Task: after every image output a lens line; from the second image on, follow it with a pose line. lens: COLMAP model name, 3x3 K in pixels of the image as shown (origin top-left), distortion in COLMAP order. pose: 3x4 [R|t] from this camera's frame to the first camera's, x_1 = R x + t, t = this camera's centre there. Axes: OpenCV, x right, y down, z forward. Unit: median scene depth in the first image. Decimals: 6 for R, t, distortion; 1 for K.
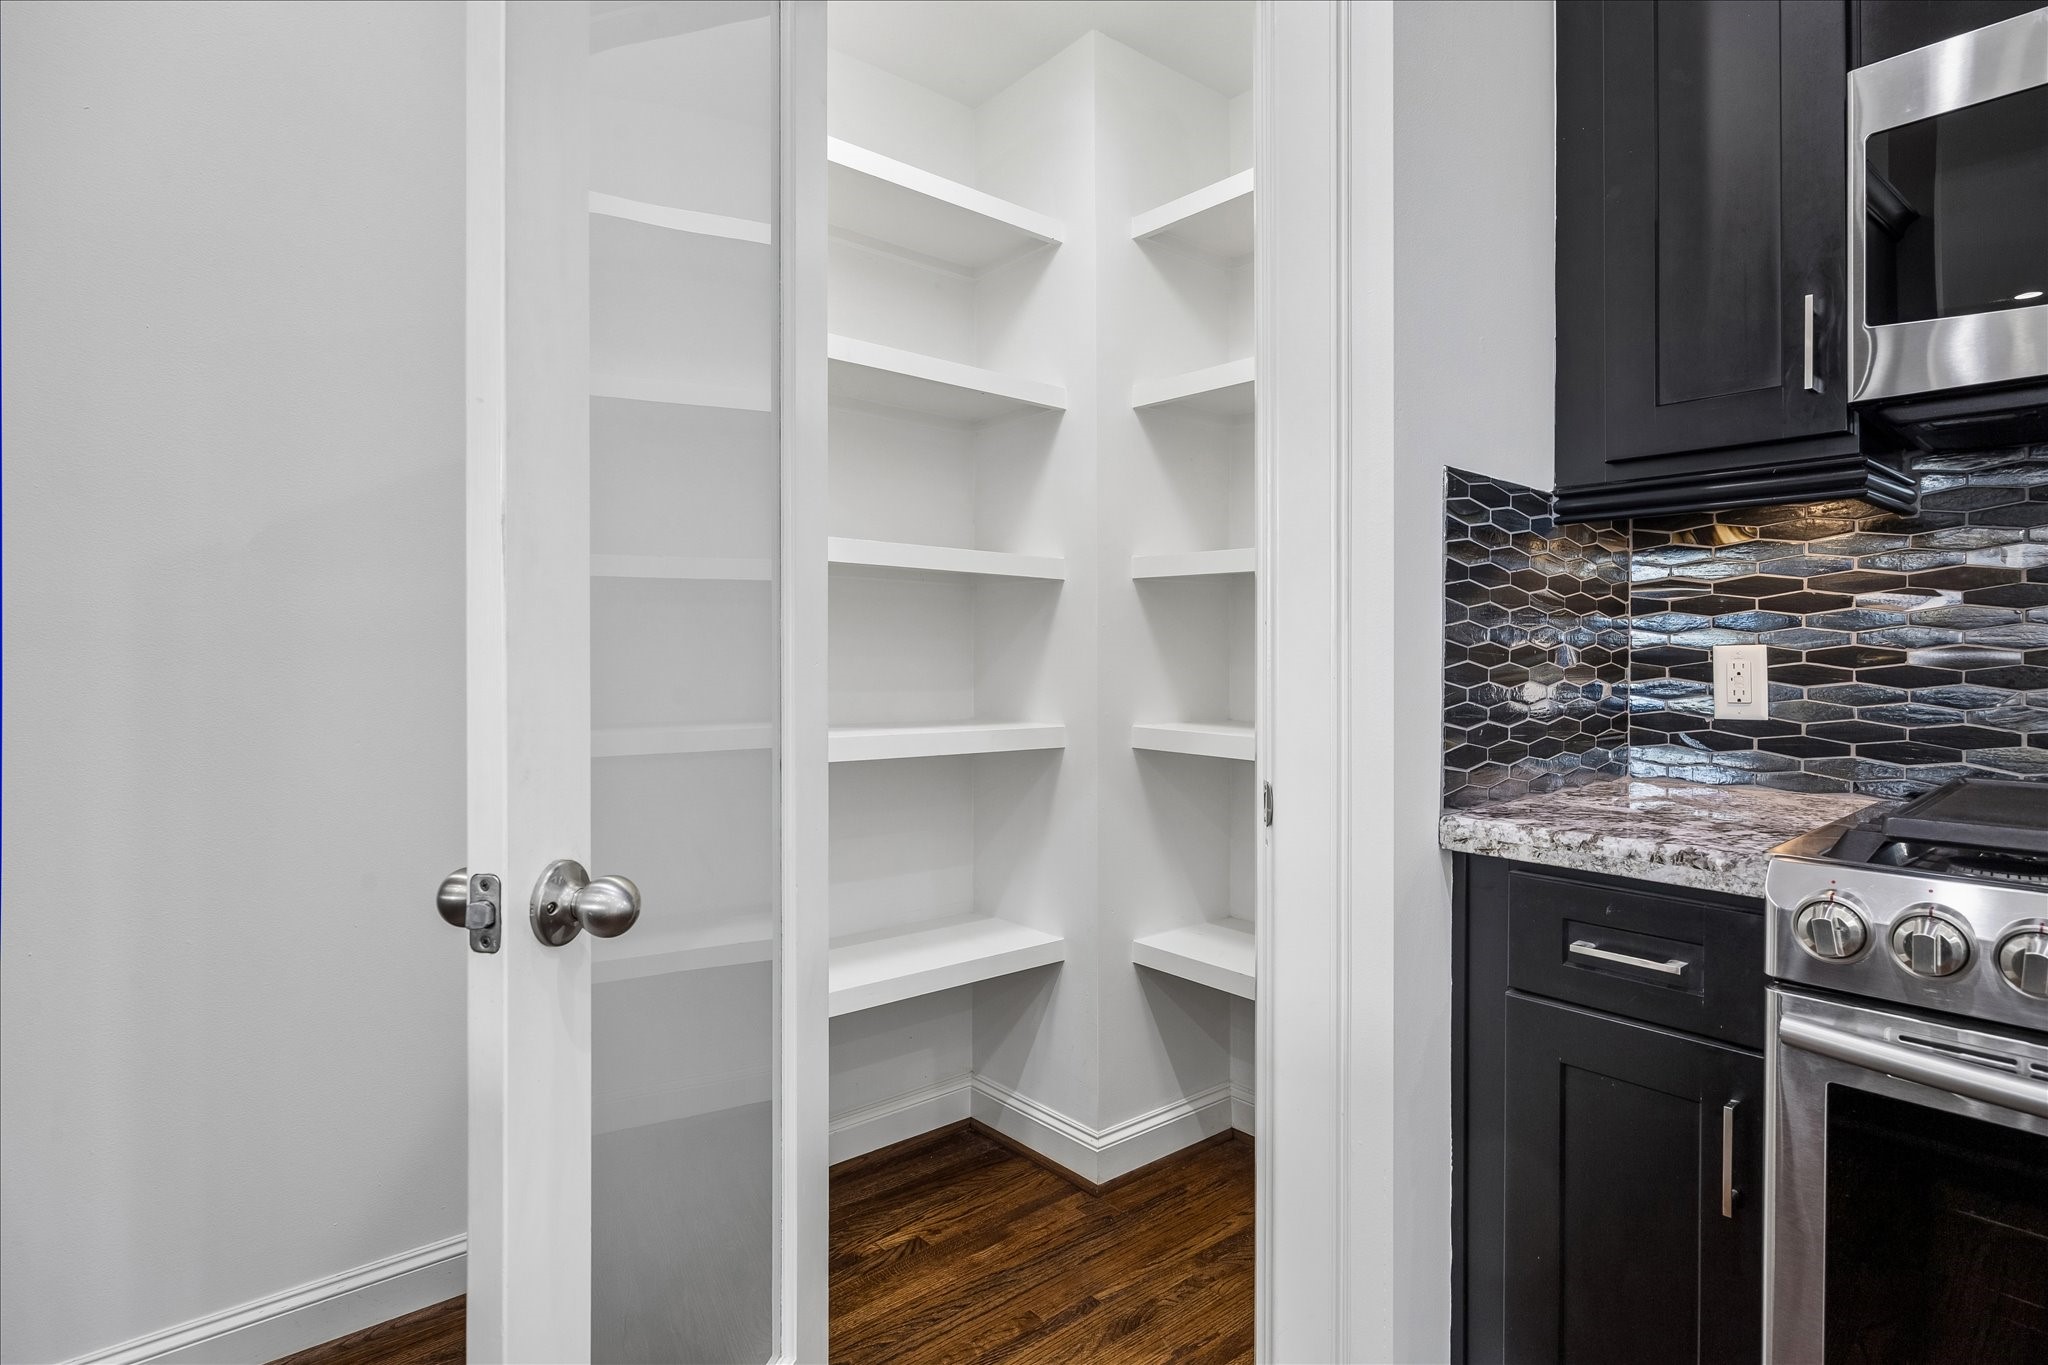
lens RADIAL K [[1062.6, 0, 1023.5], [0, 1062.6, 672.6], [0, 0, 1]] dist [0.000638, 0.000115]
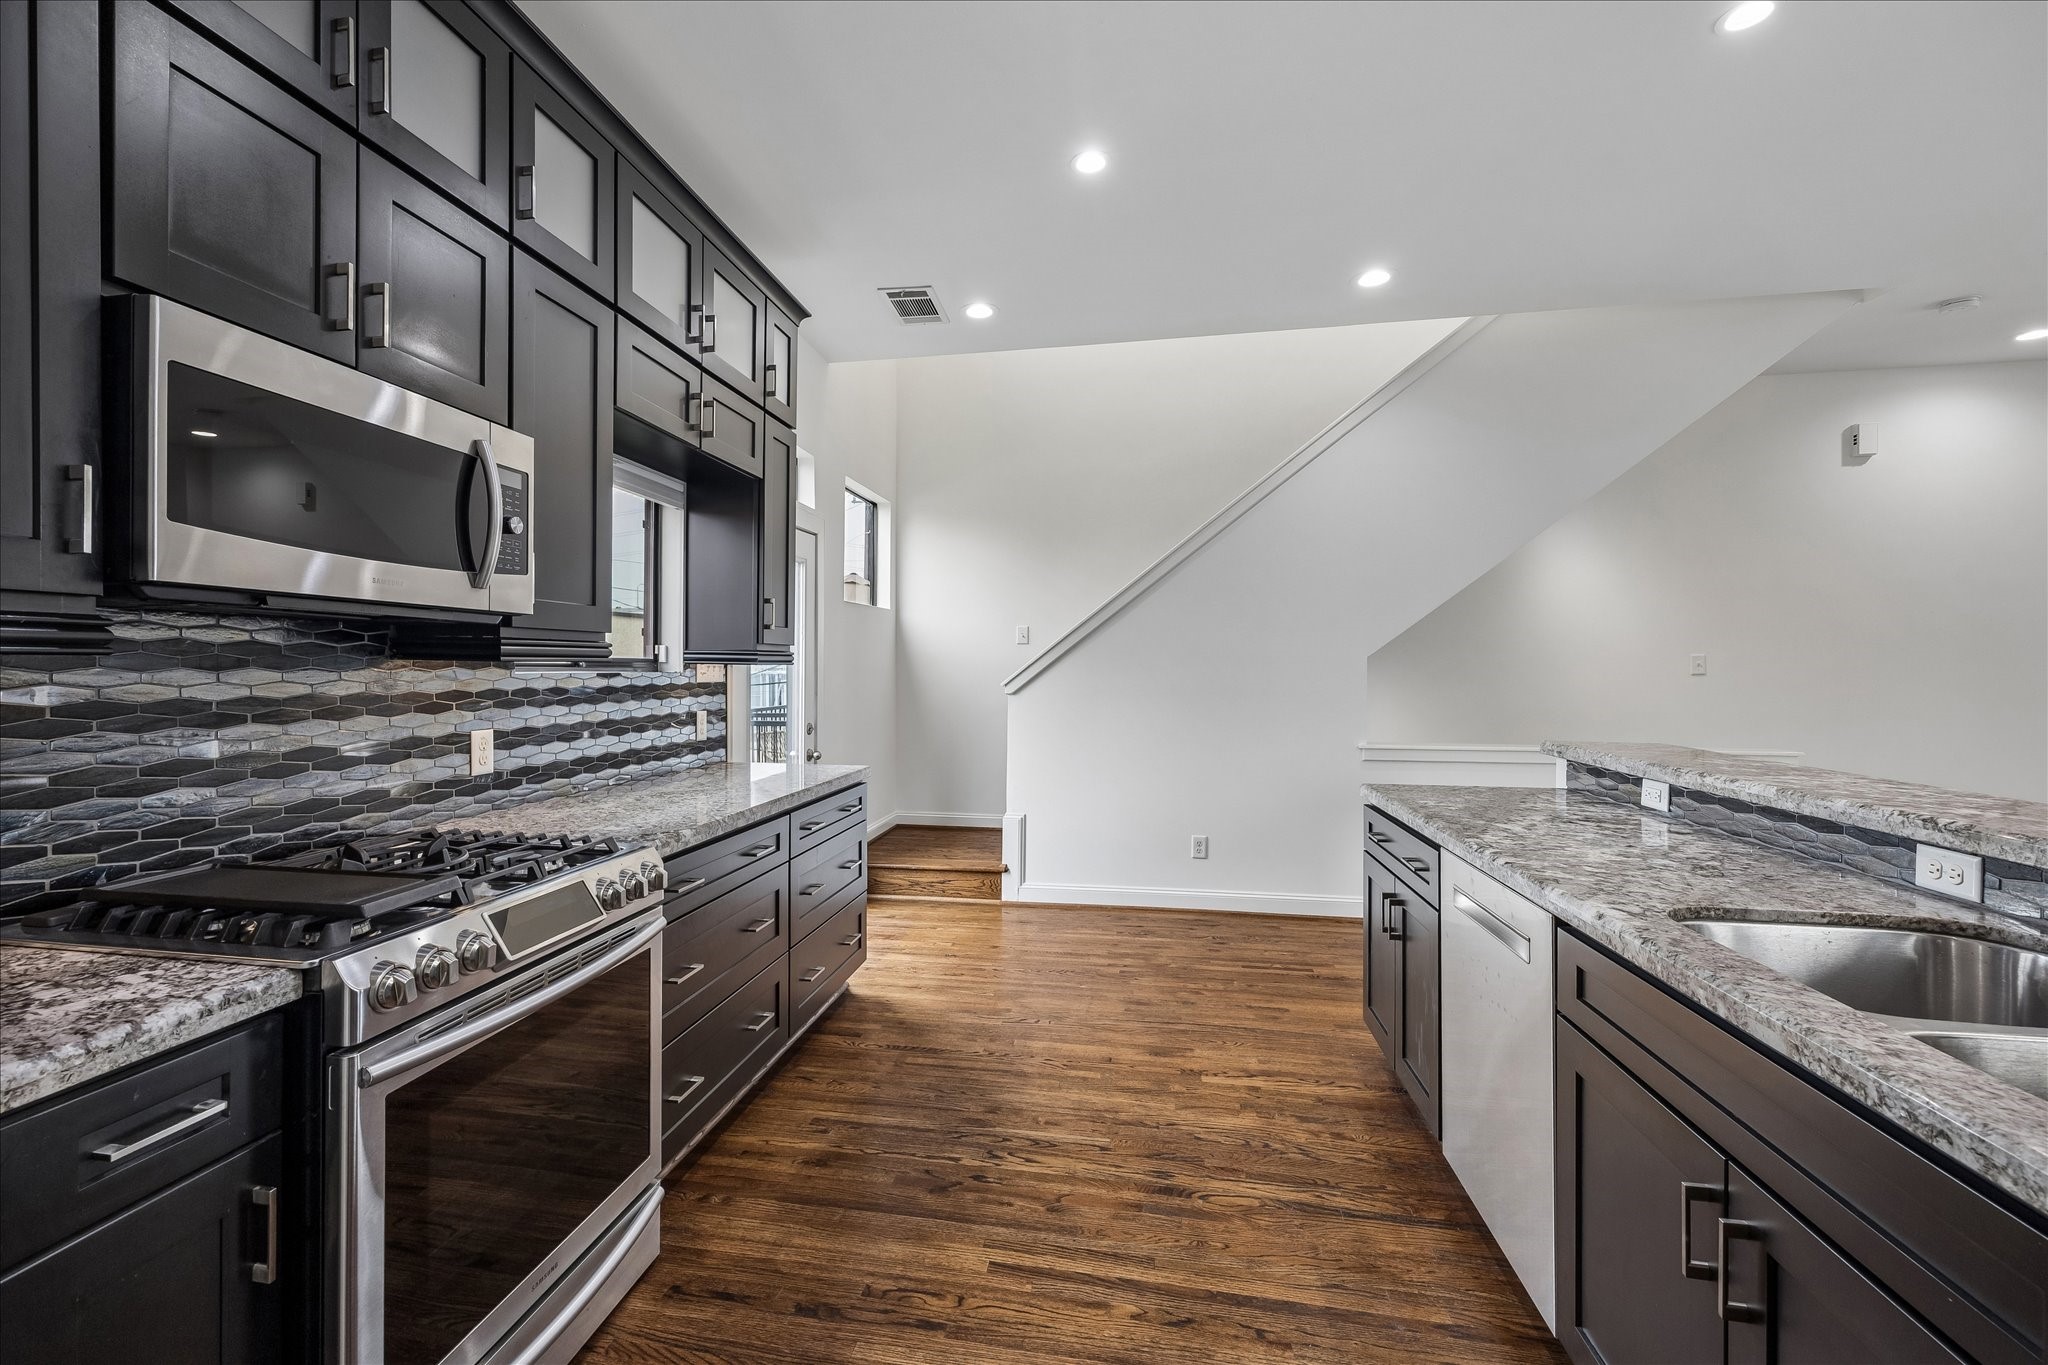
lens RADIAL K [[840.2, 0, 1005.8], [0, 840.2, 680.5], [0, 0, 1]] dist [0.010415, 0.000133]
pose [[-0.647307, -0.017582, 0.762026, -0.474117], [-0.000022, 0.999734, 0.023048, -0.148922], [-0.762229, 0.014903, -0.647136, 0.802351]]
